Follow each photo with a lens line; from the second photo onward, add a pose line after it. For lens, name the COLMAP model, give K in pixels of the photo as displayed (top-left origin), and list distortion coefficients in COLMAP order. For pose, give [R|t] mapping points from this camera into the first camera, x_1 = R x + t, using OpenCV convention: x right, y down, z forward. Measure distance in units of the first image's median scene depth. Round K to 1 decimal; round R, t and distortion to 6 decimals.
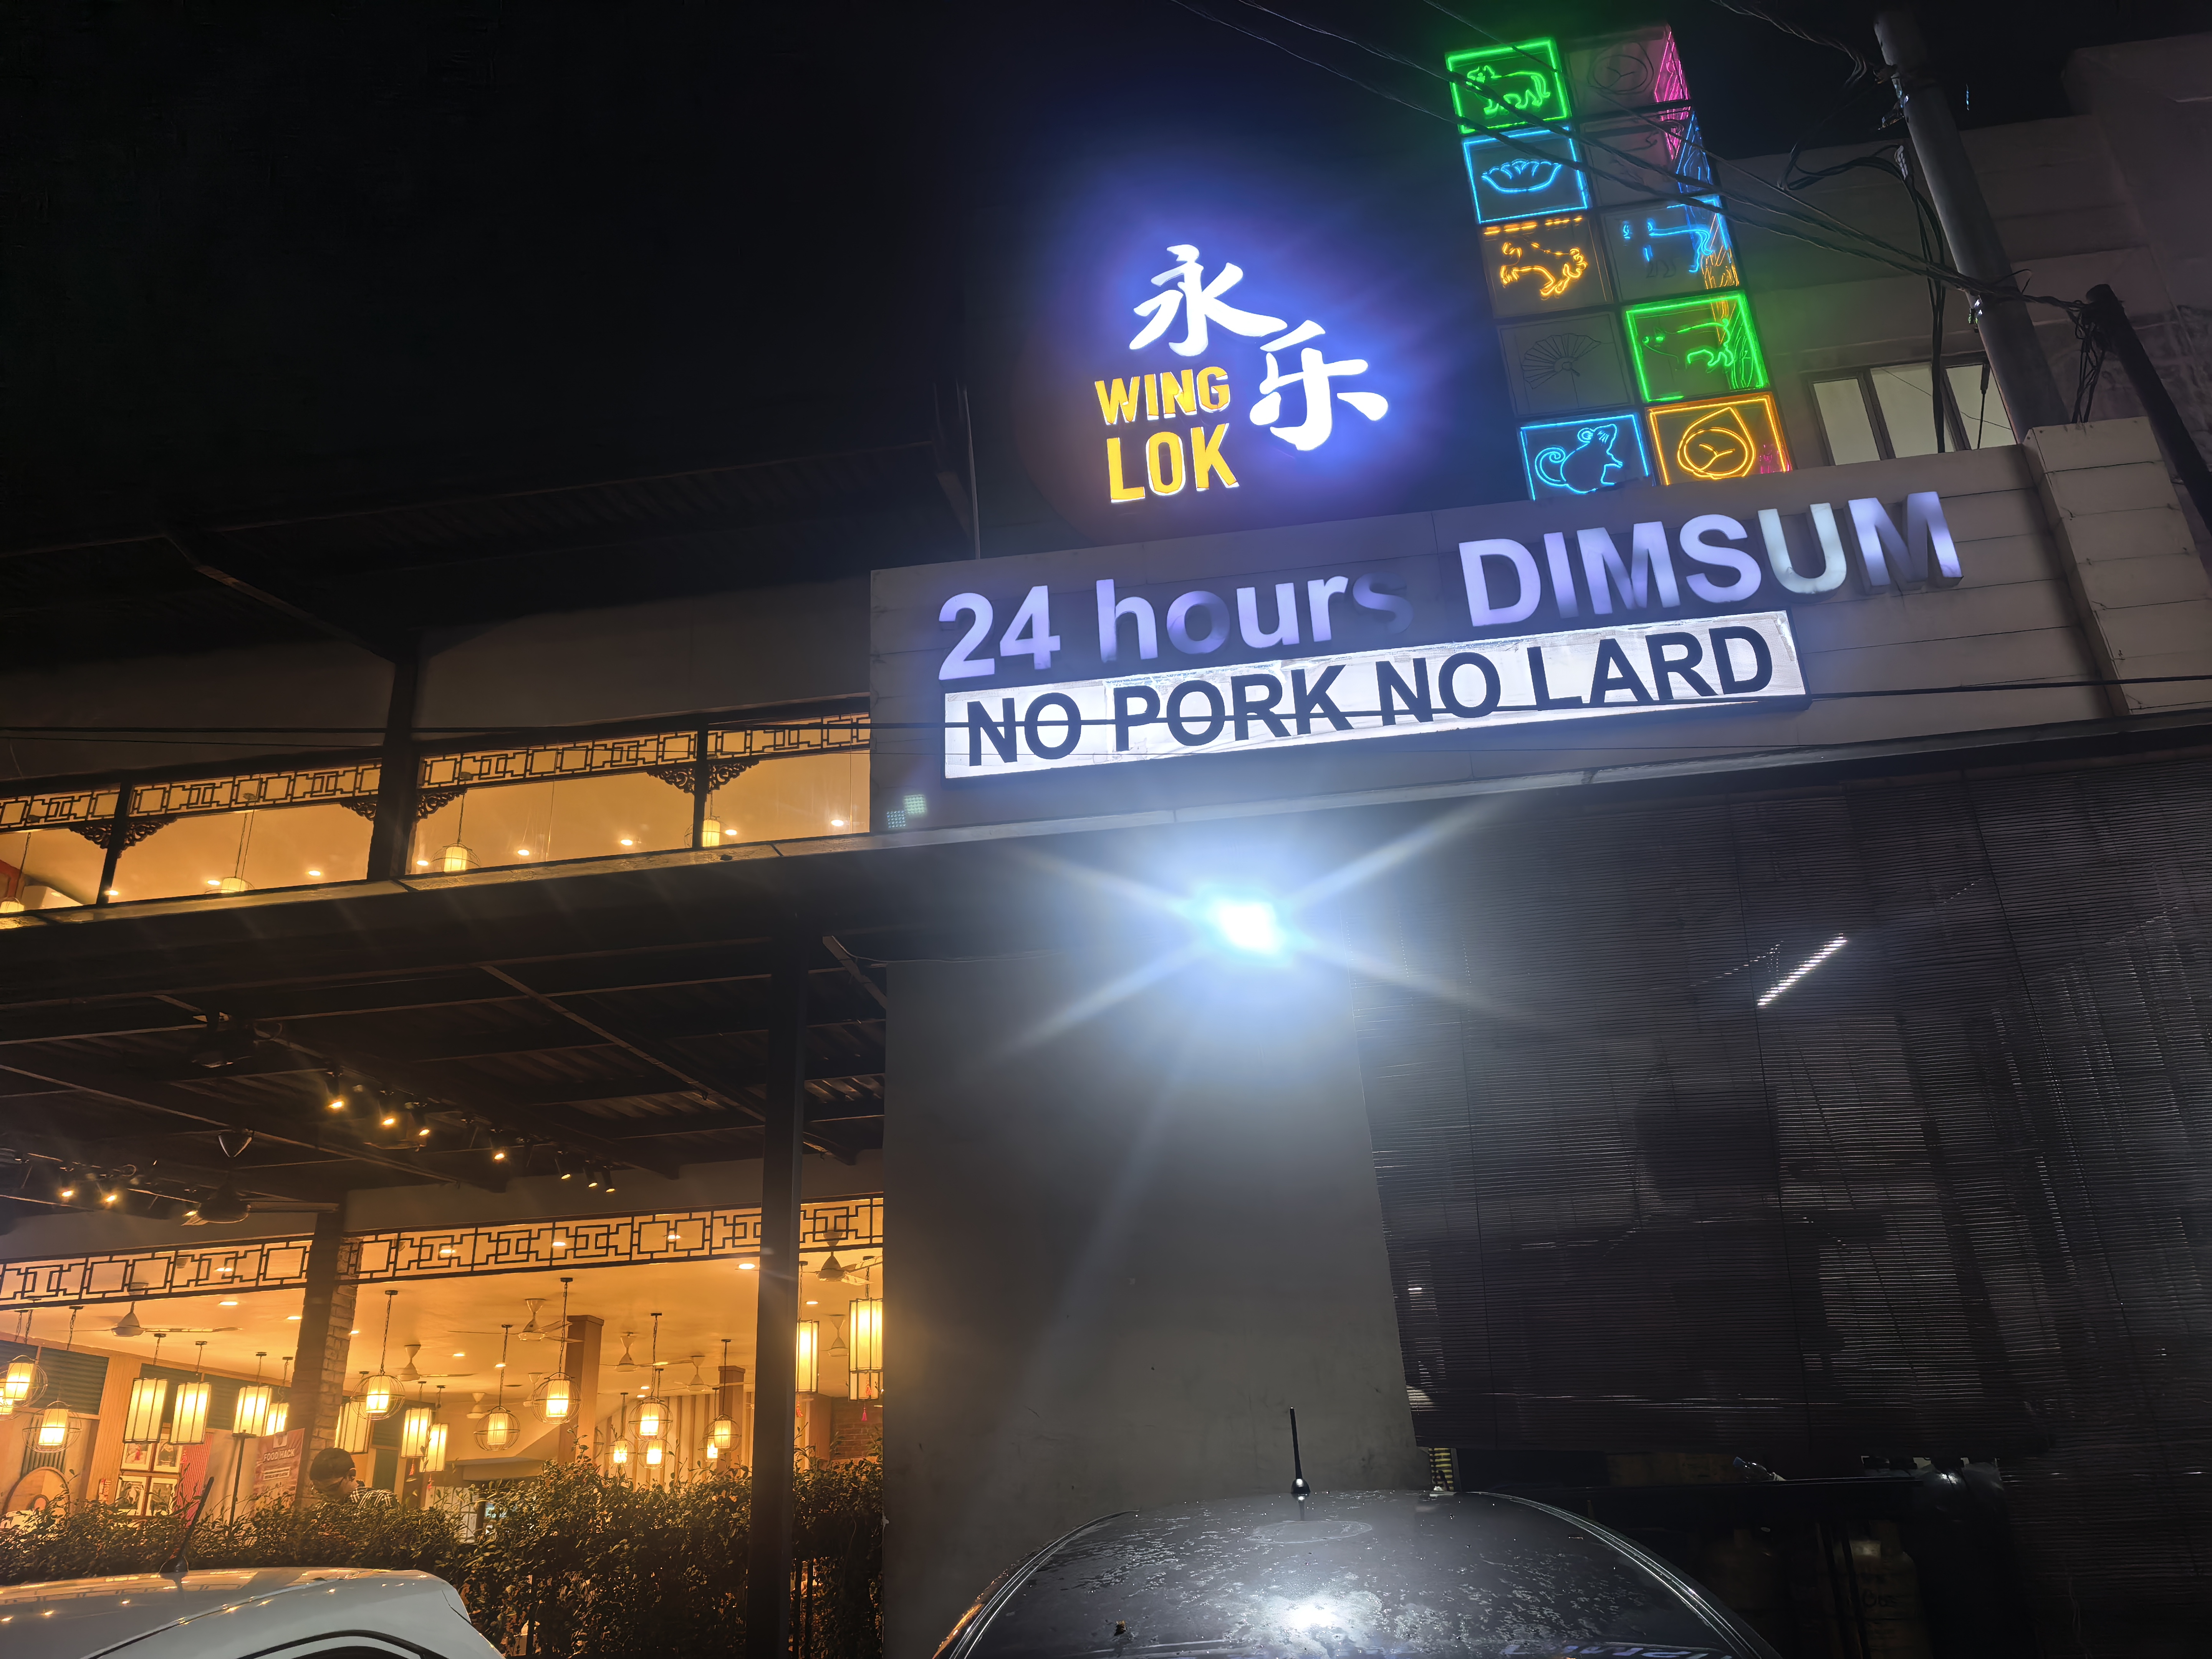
lens RADIAL K [[1649.1, 0, 1108.6], [0, 1649.1, 854.0], [0, 0, 1]] dist [0.026652, -0.003338]
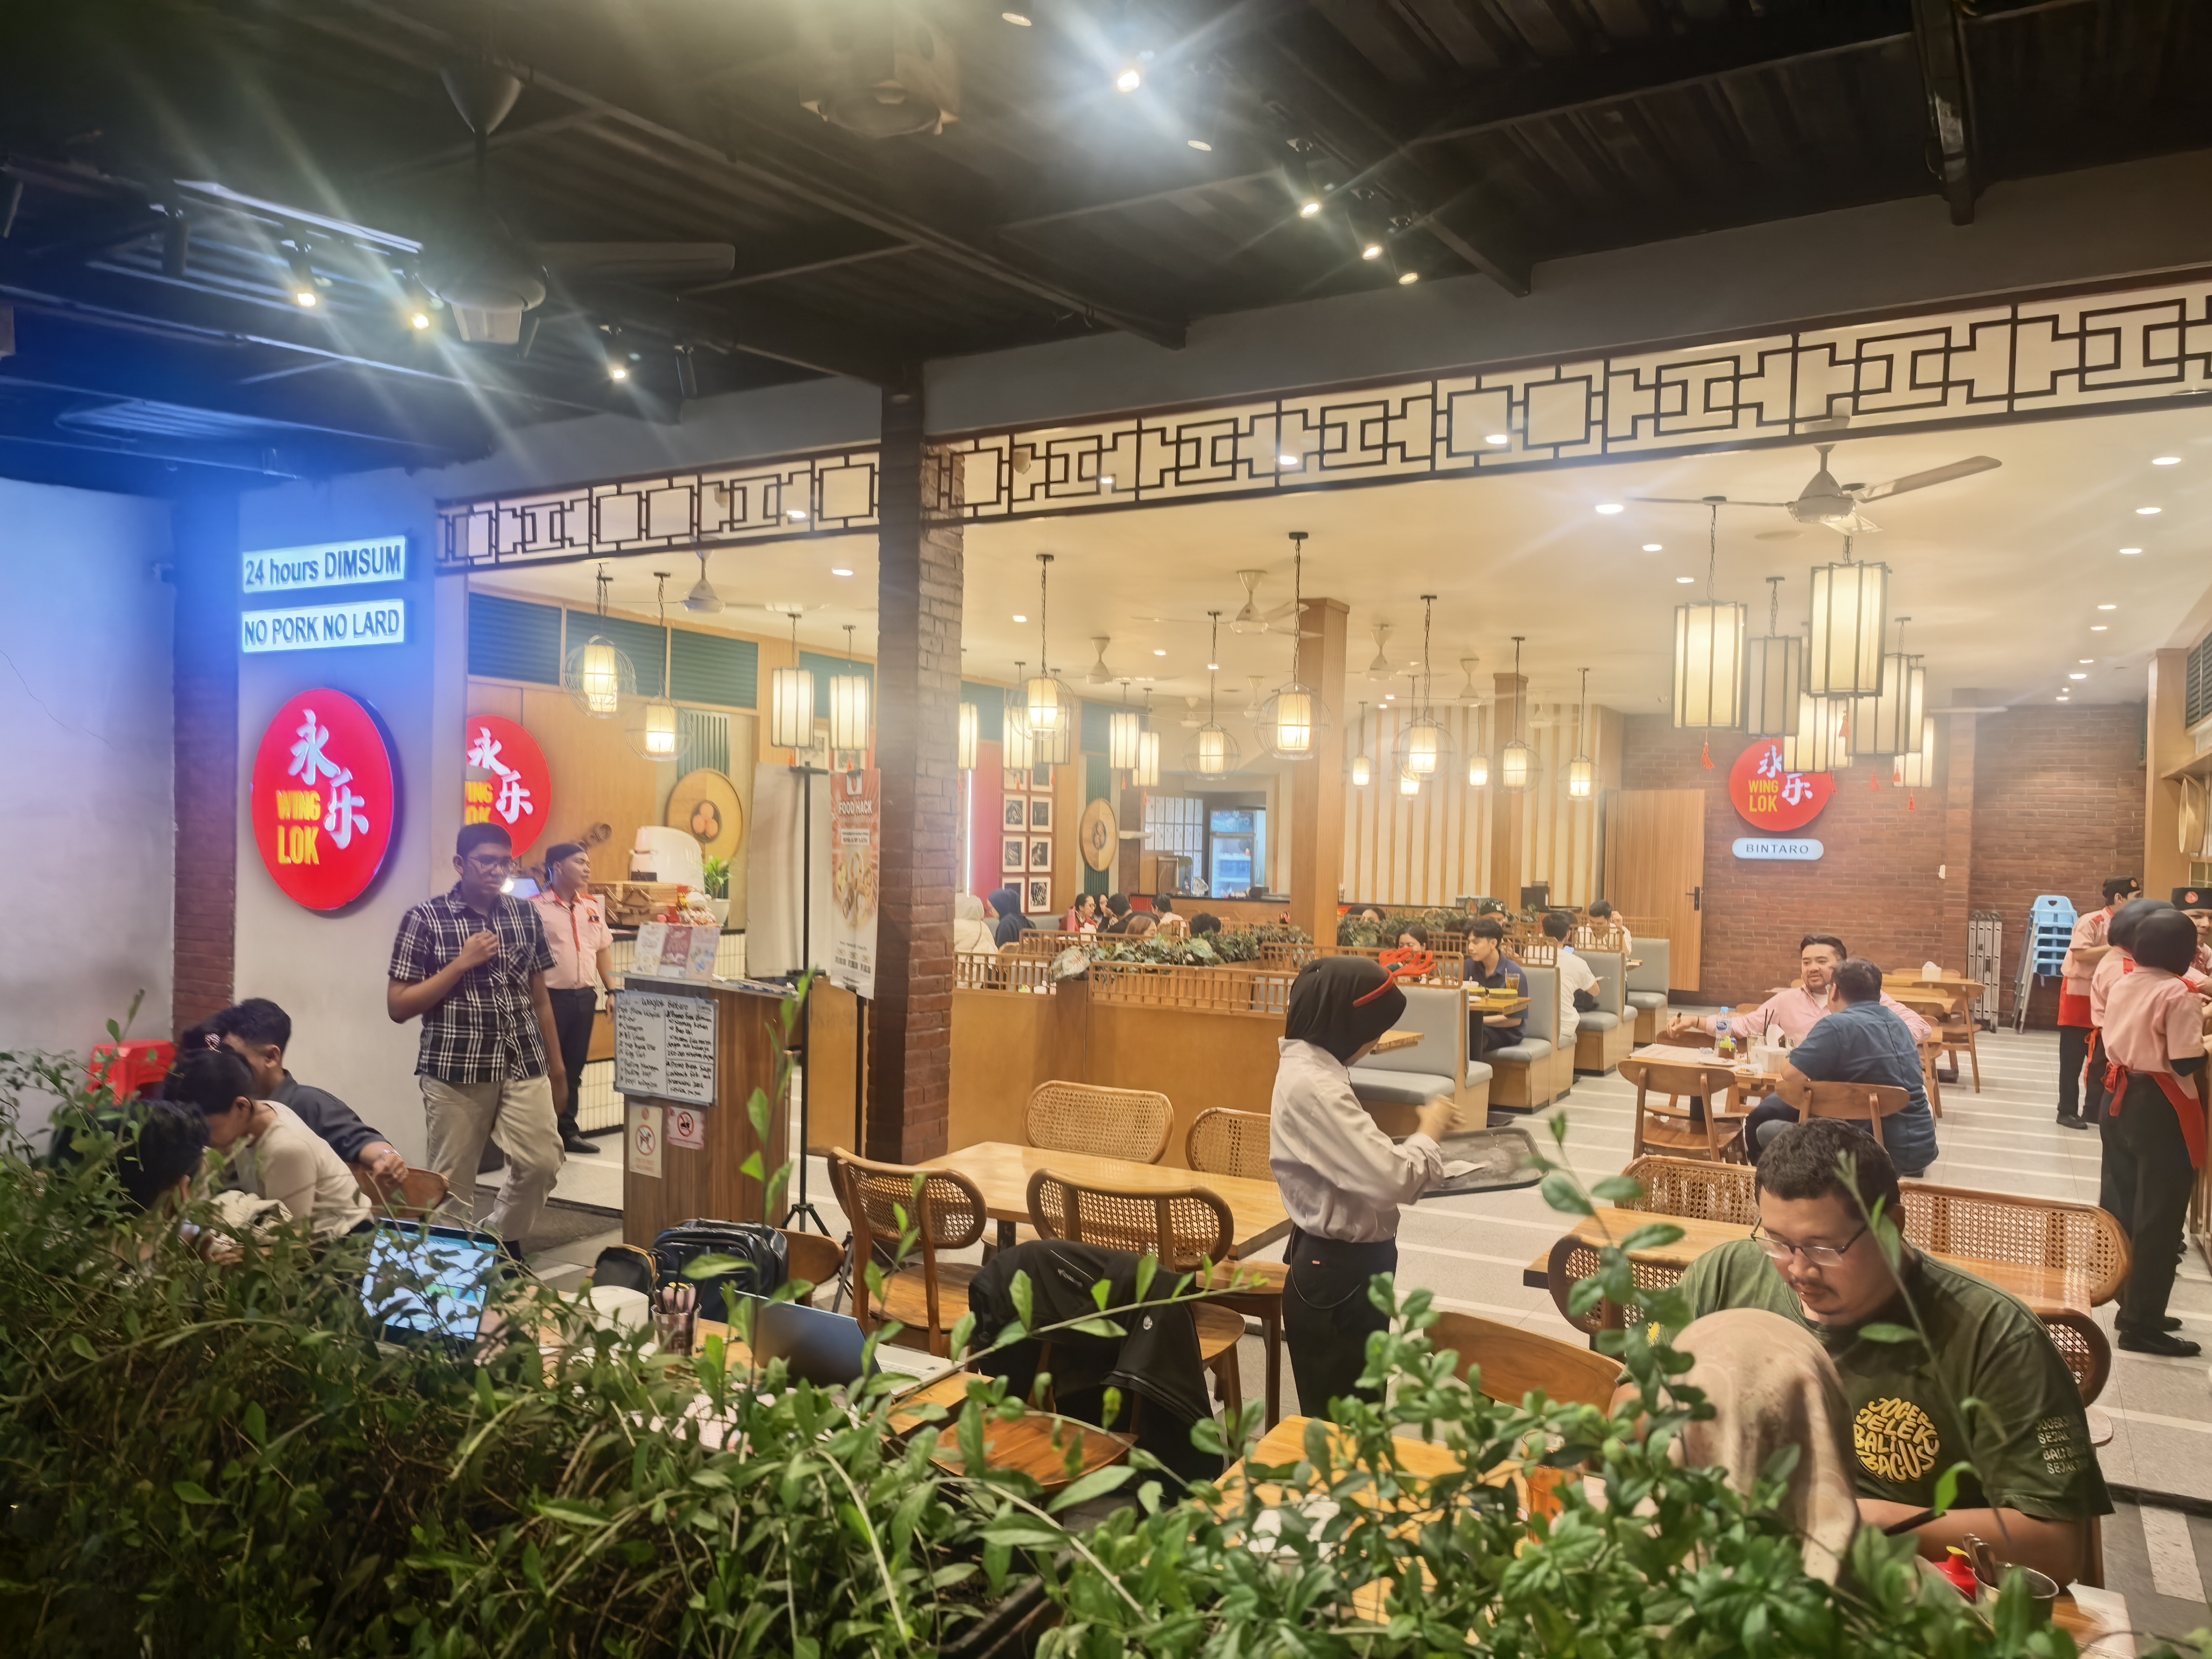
lens RADIAL K [[1649.1, 0, 1104.5], [0, 1649.1, 844.4], [0, 0, 1]] dist [0.026652, -0.003338]
pose [[0.917935, 0.063998, -0.391536, -0.176187], [0.095833, 0.921910, 0.375364, 0.151562], [0.384983, -0.382082, 0.840120, 0.500864]]
